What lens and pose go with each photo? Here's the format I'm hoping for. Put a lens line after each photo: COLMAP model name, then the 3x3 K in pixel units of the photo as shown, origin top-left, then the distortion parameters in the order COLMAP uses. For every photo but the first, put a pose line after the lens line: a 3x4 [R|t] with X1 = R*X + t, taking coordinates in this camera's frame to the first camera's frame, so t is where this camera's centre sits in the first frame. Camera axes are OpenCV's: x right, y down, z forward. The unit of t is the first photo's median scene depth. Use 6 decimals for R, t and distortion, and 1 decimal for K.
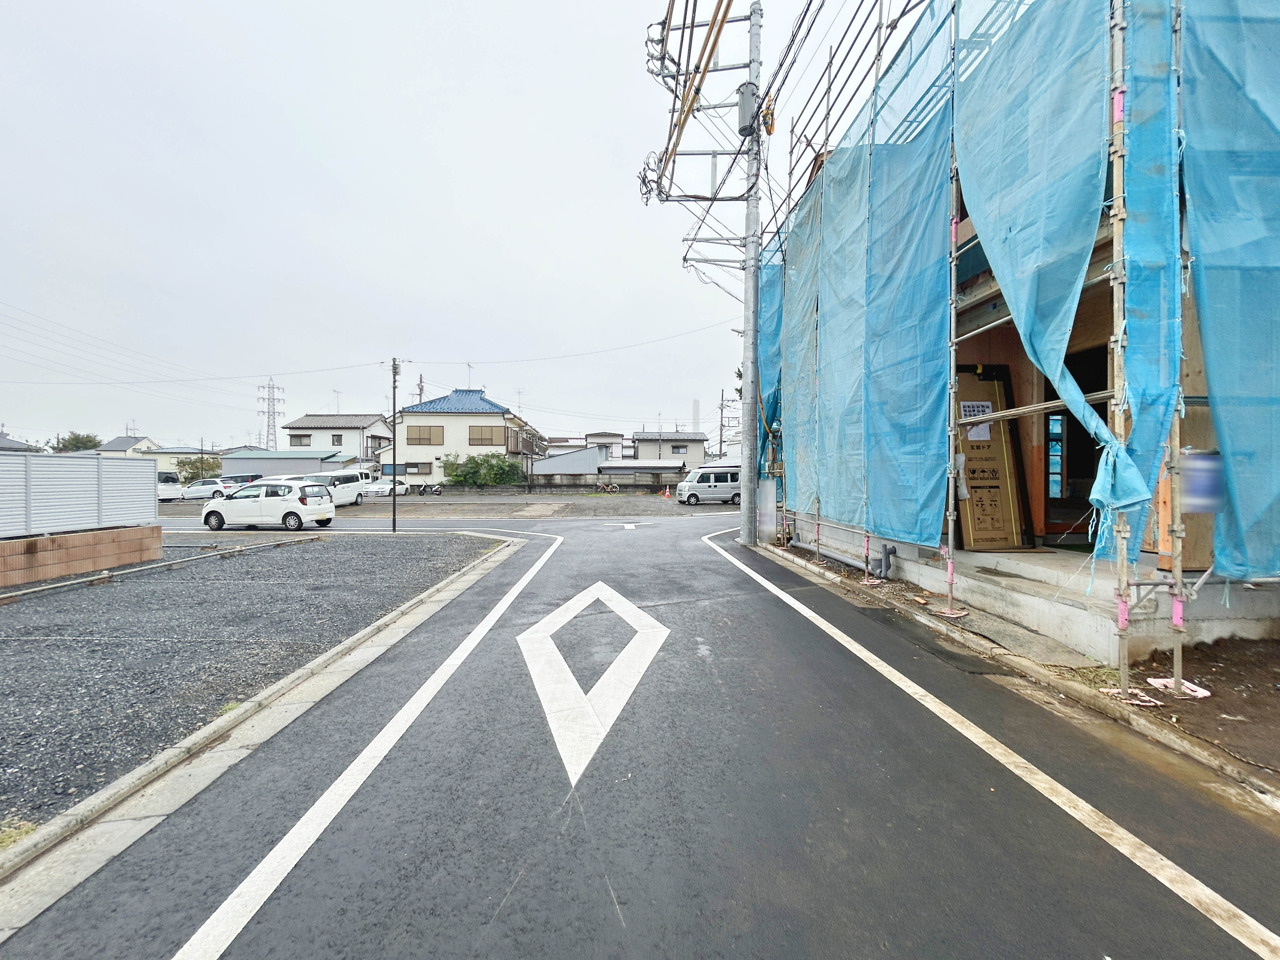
lens RADIAL K [[515.2, 0, 638.6], [0, 515.2, 479.8], [0, 0, 1]] dist [0.001876, 0.000423]
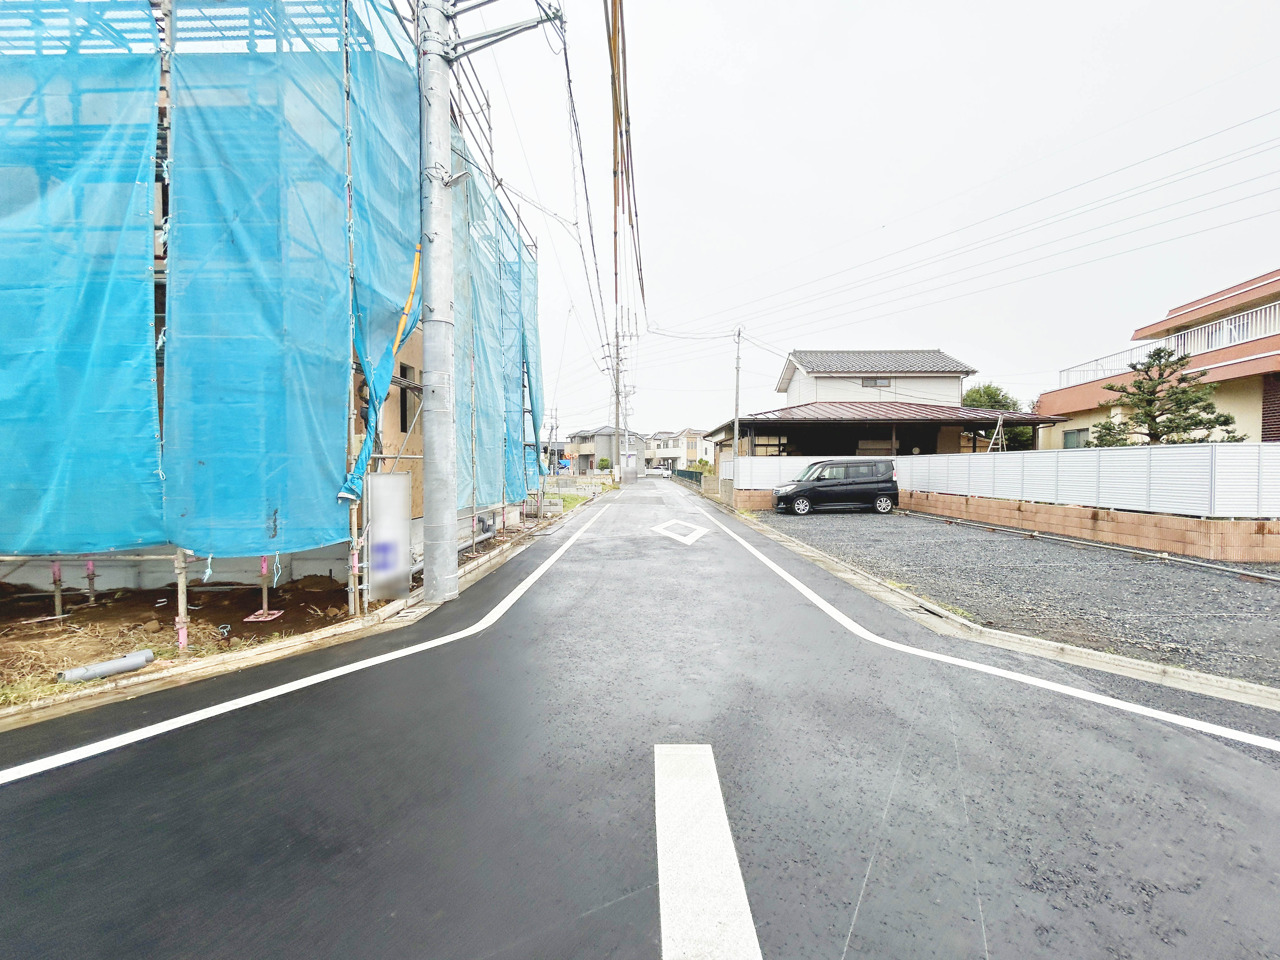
lens RADIAL K [[515.2, 0, 639.0], [0, 515.2, 479.3], [0, 0, 1]] dist [0.001876, 0.000423]
pose [[-0.998270, 0.005870, 0.058498, -0.044872], [0.006772, 0.999861, 0.015240, 0.005238], [-0.058401, 0.015610, -0.998171, 2.316296]]
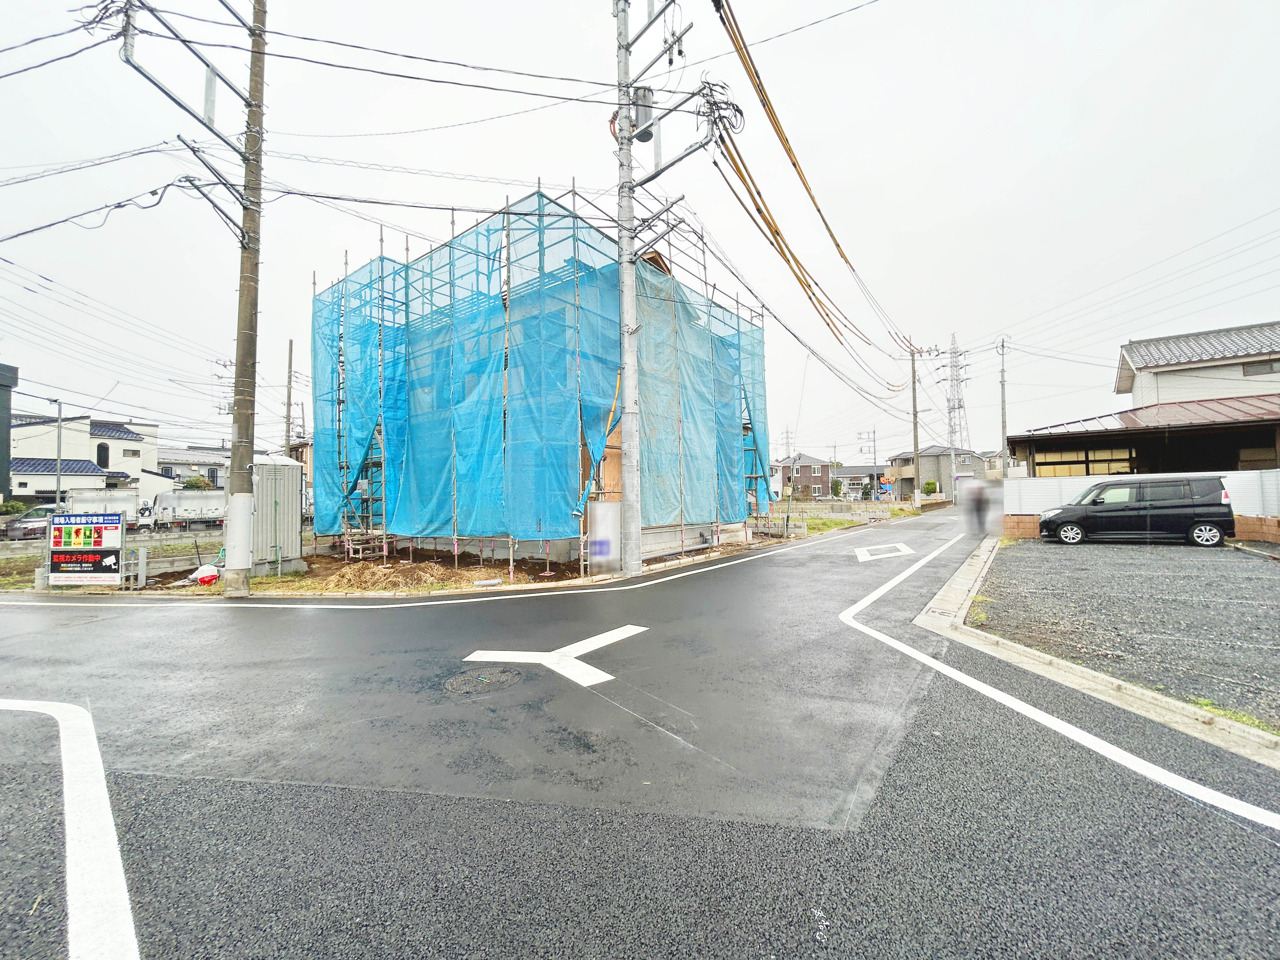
lens RADIAL K [[515.2, 0, 640.8], [0, 515.2, 479.9], [0, 0, 1]] dist [0.001876, 0.000423]
pose [[-0.774252, 0.042131, 0.631473, -1.162286], [0.019480, 0.998895, -0.042760, 0.012822], [-0.632577, -0.020805, -0.774218, 2.854069]]
